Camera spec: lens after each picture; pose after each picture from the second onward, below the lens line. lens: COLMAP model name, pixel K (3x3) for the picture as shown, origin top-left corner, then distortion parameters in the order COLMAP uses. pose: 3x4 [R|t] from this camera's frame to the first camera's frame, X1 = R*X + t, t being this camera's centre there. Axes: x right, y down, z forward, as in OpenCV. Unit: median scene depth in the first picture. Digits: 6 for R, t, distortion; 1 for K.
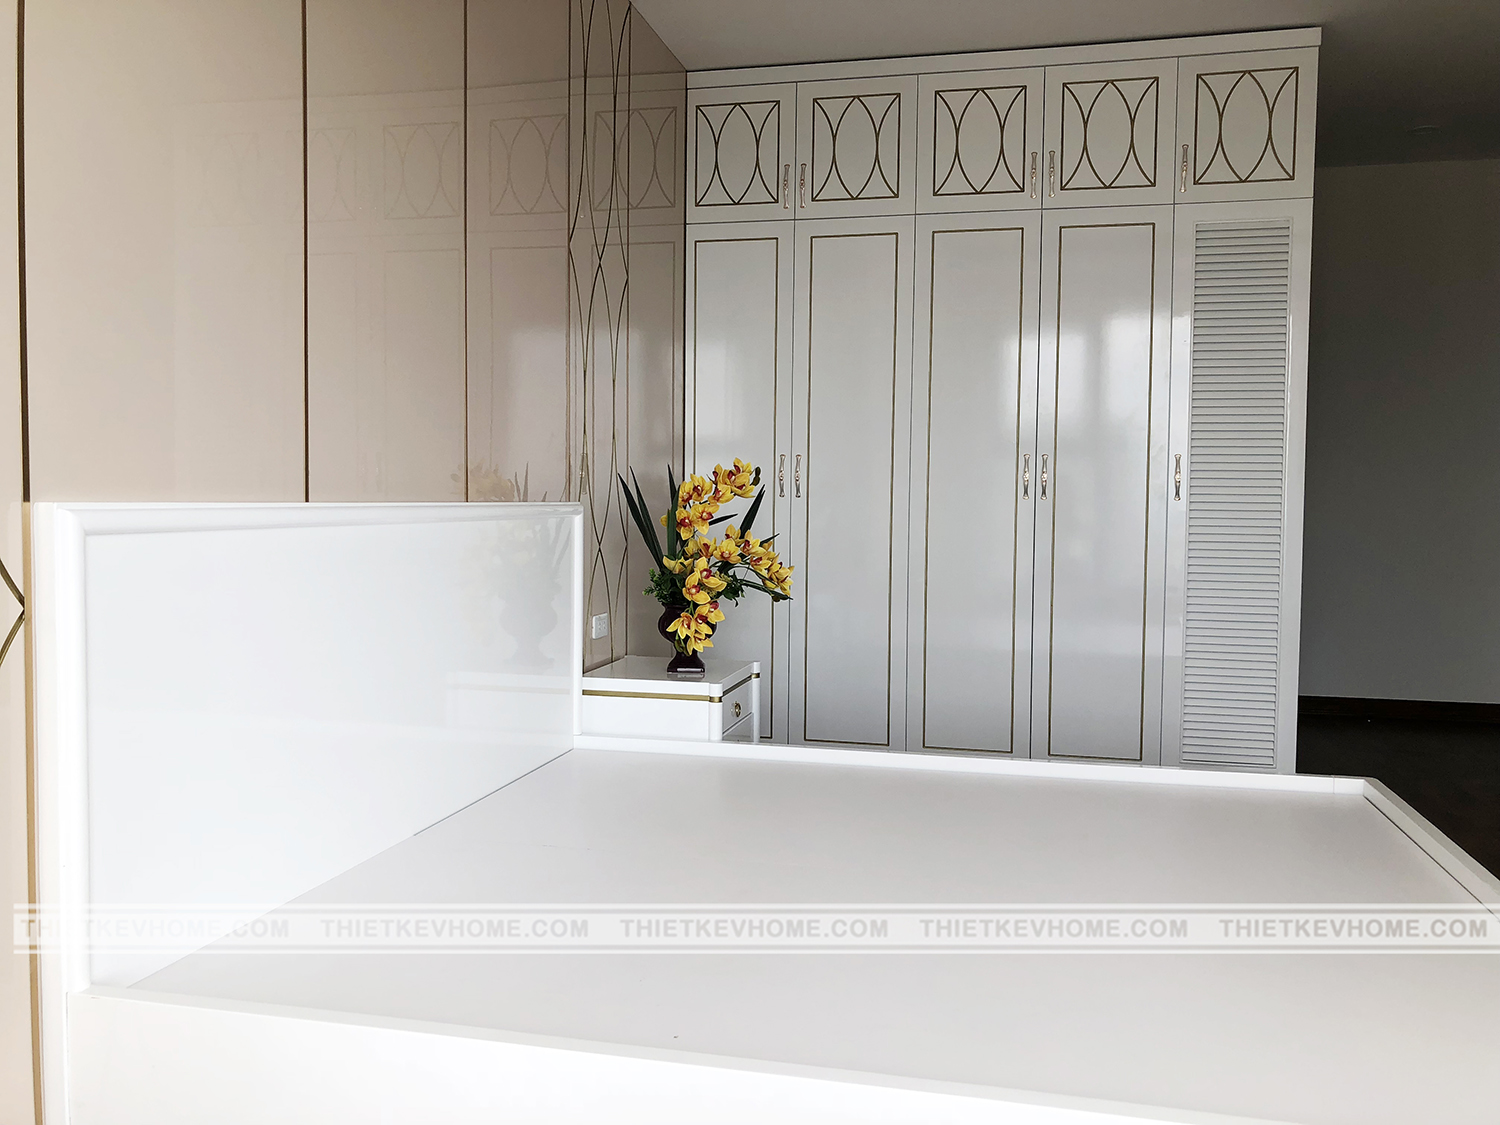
lens RADIAL K [[1252.5, 0, 747.1], [0, 1252.5, 569.4], [0, 0, 1]] dist [0.008207, 0.000609]
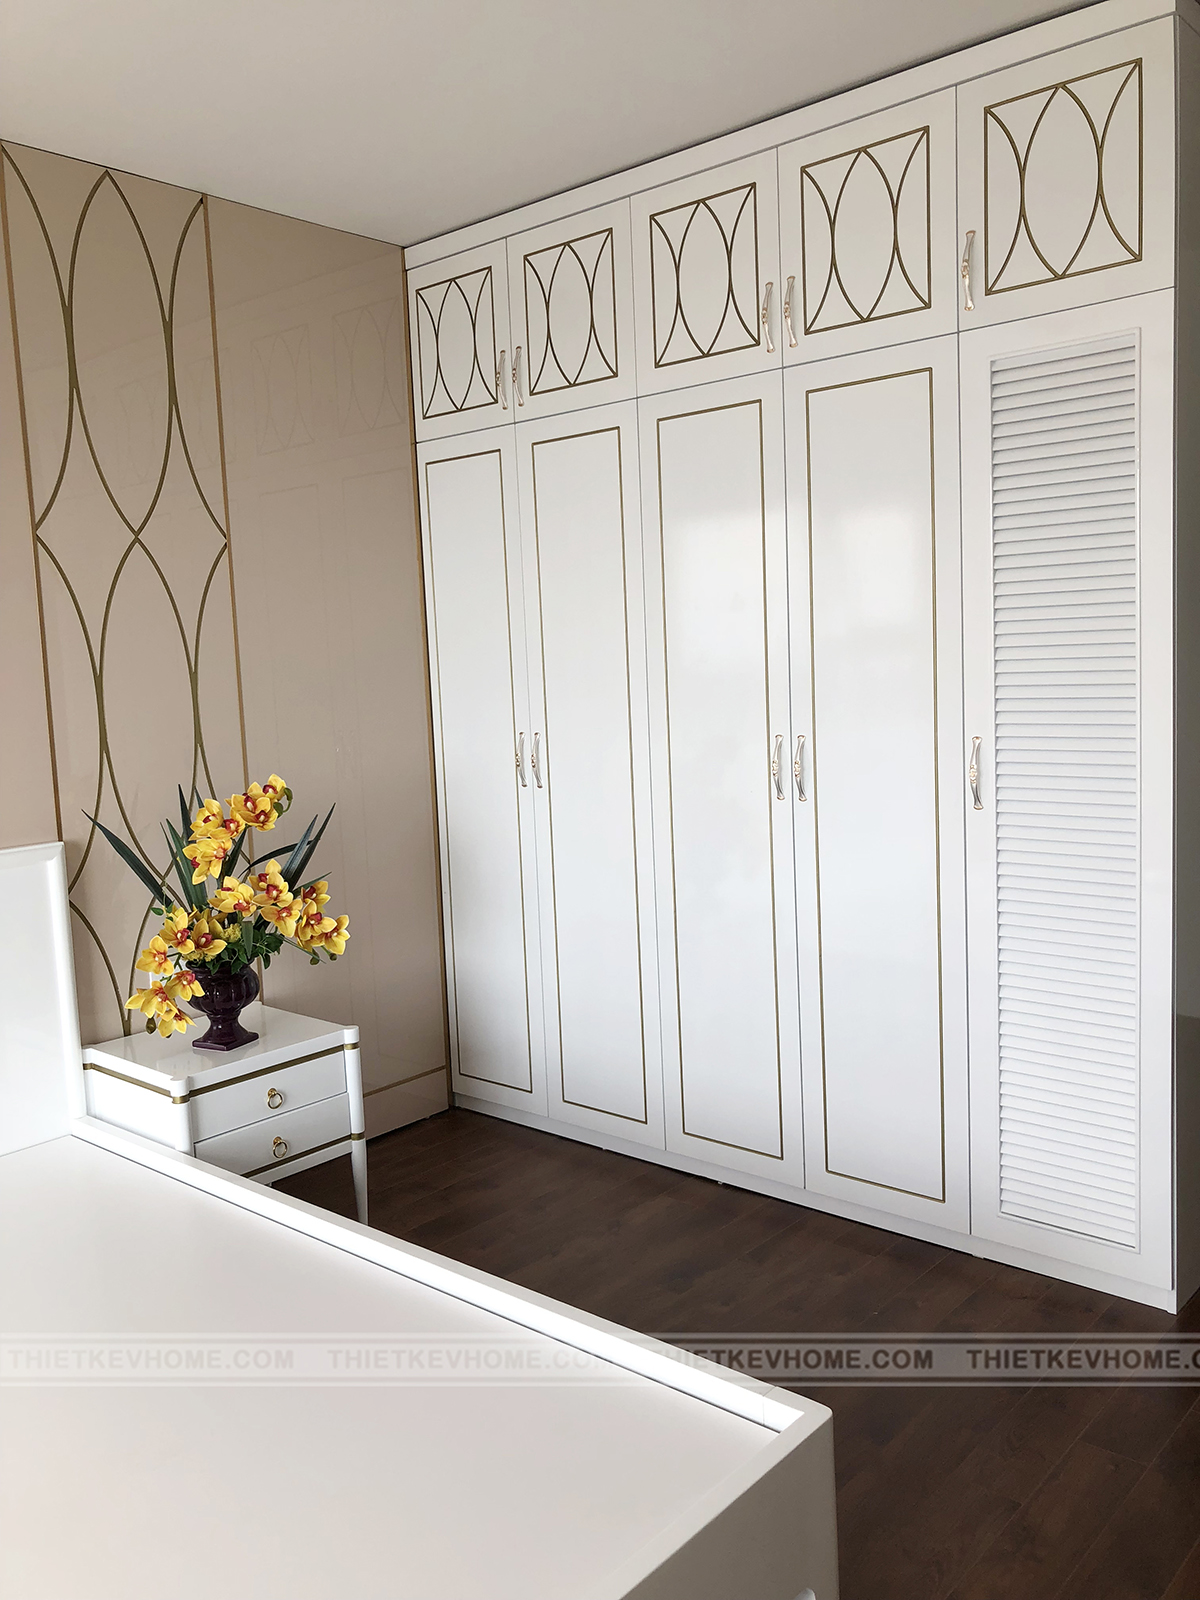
lens RADIAL K [[1336.0, 0, 597.5], [0, 1336.0, 790.7], [0, 0, 1]] dist [0.008207, 0.000609]
pose [[0.872019, 0.006690, -0.489425, 0.494904], [0.023029, 0.998238, 0.054678, -0.104724], [0.488929, -0.058951, 0.870329, 0.322863]]
